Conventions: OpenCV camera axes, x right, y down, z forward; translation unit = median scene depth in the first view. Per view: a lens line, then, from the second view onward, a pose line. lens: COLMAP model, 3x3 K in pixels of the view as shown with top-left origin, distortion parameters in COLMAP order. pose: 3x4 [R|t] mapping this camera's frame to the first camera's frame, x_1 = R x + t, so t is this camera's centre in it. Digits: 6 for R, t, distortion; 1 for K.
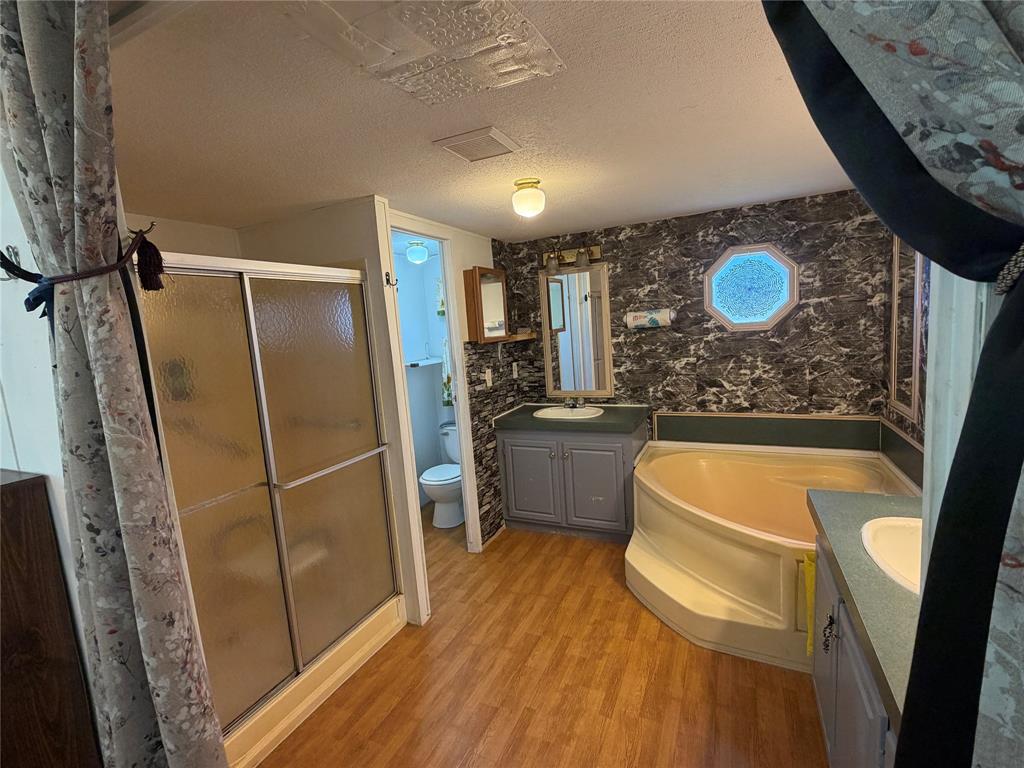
lens RADIAL K [[469.7, 0, 512.0], [0, 469.7, 384.0], [0, 0, 1]] dist [0.010893, -0.000106]
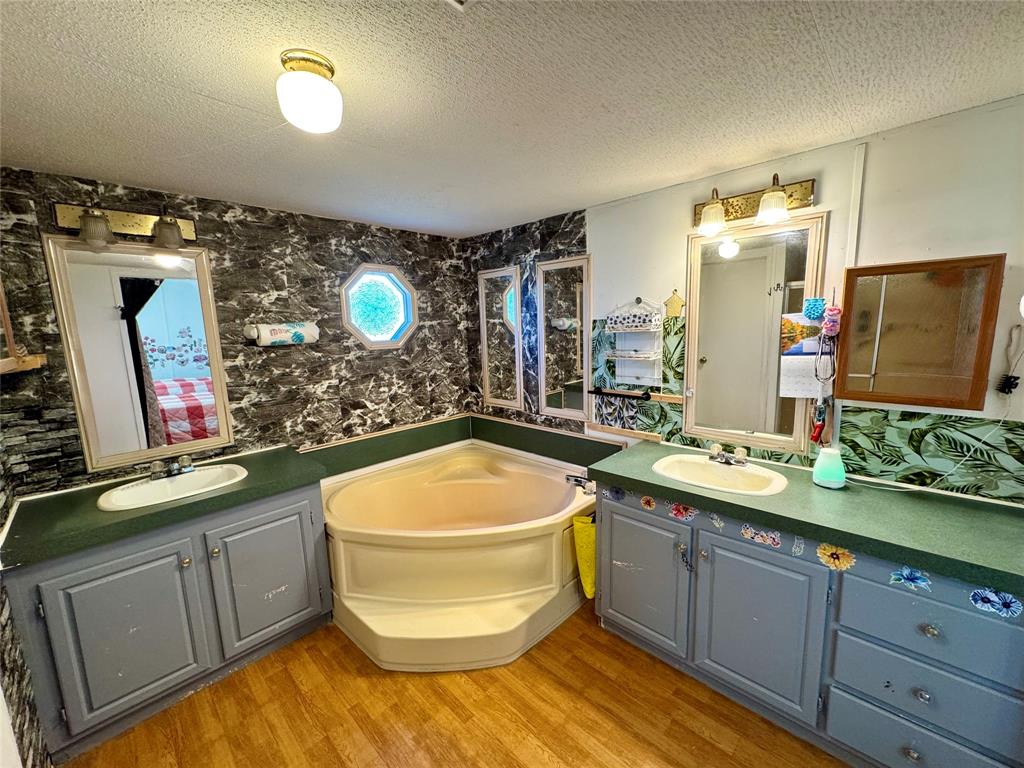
lens RADIAL K [[411.2, 0, 514.3], [0, 411.2, 385.0], [0, 0, 1]] dist [-0.001958, 0.000004]
pose [[0.319676, -0.077209, 0.944376, -0.242013], [0.126455, 0.991235, 0.038235, -0.032602], [-0.939051, 0.107198, 0.326637, 0.433815]]
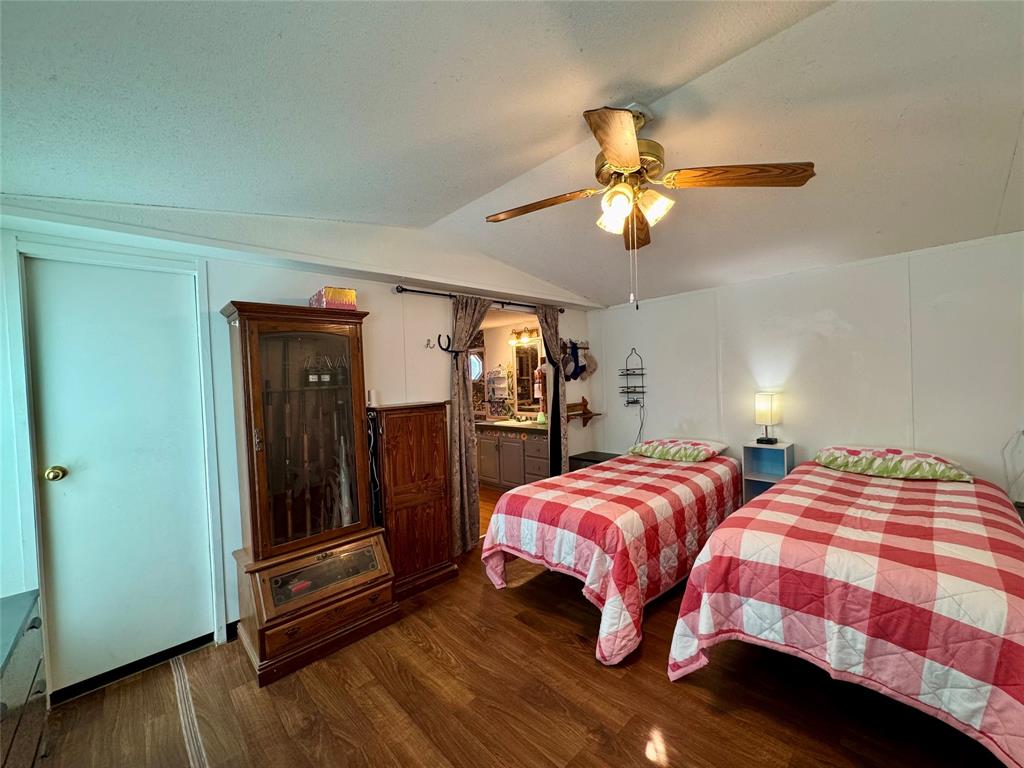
lens RADIAL K [[411.2, 0, 514.3], [0, 411.2, 385.0], [0, 0, 1]] dist [-0.001958, 0.000004]
pose [[0.357803, 0.043241, 0.932795, -1.168135], [0.129410, 0.986992, -0.095393, 0.144595], [-0.924787, 0.154844, 0.347553, -0.219653]]
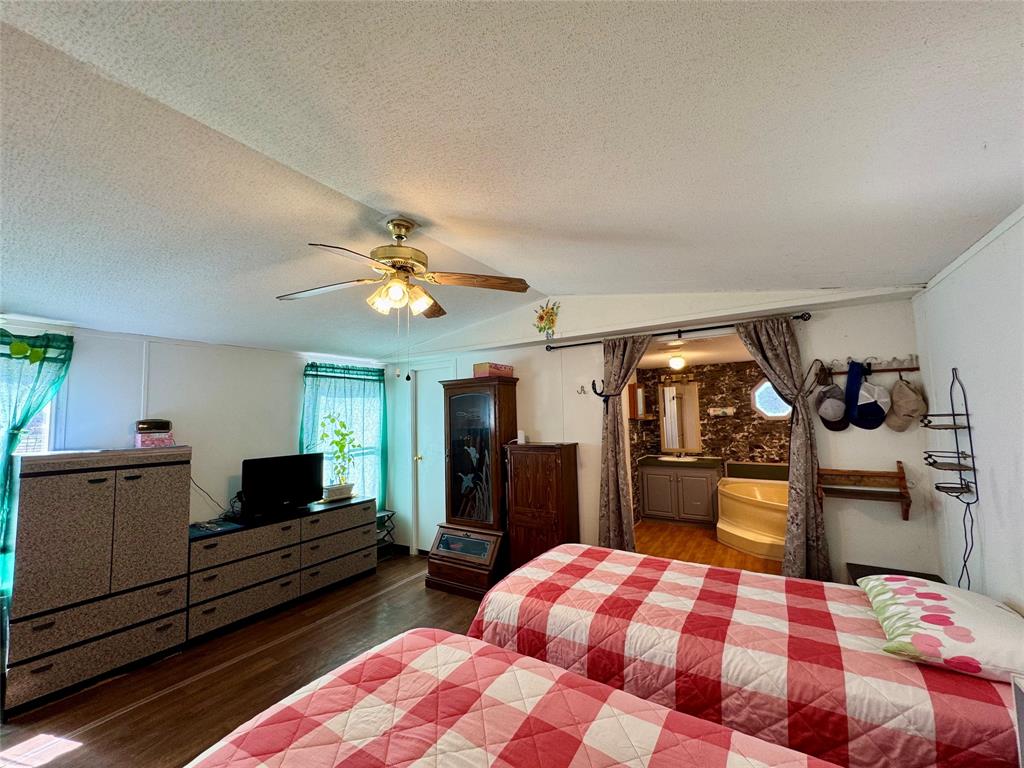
lens RADIAL K [[411.2, 0, 513.4], [0, 411.2, 385.7], [0, 0, 1]] dist [-0.000160, 0.000647]
pose [[0.991405, 0.038657, -0.124987, -0.357675], [-0.061621, 0.980718, -0.185460, 0.126200], [0.115408, 0.191568, 0.974671, -0.786774]]
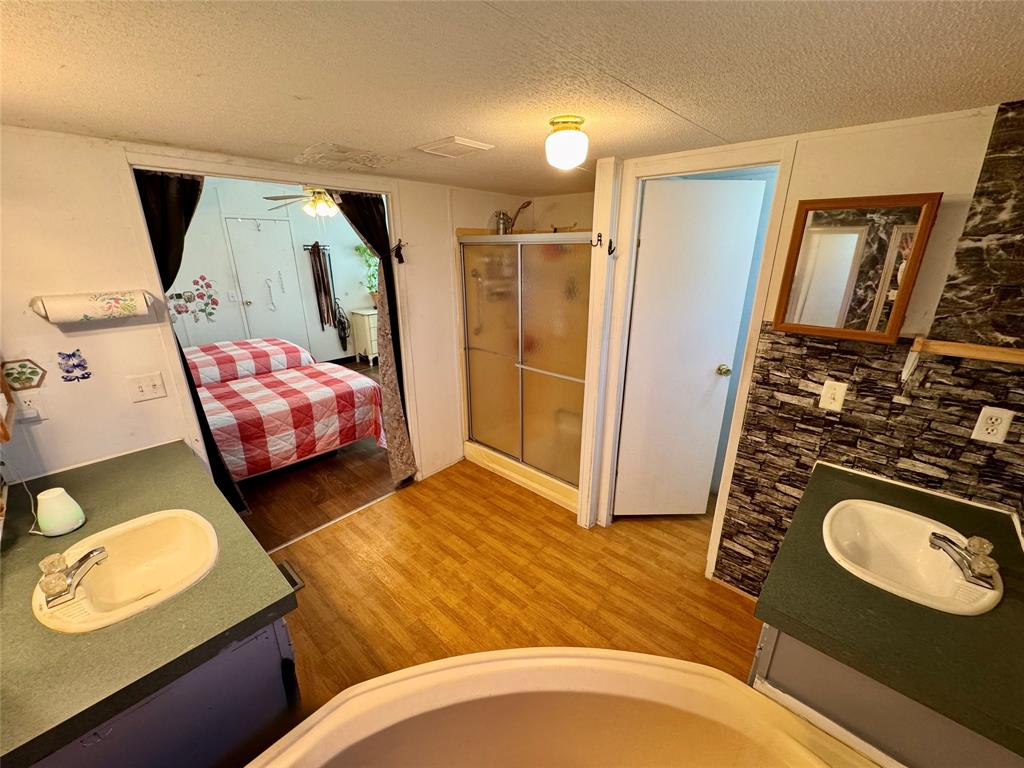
lens RADIAL K [[411.2, 0, 514.3], [0, 411.2, 385.0], [0, 0, 1]] dist [-0.001958, 0.000004]
pose [[-0.298096, 0.370008, -0.879905, 0.523348], [-0.096577, 0.905393, 0.413445, -0.202104], [0.949638, 0.208225, -0.234160, 0.762698]]
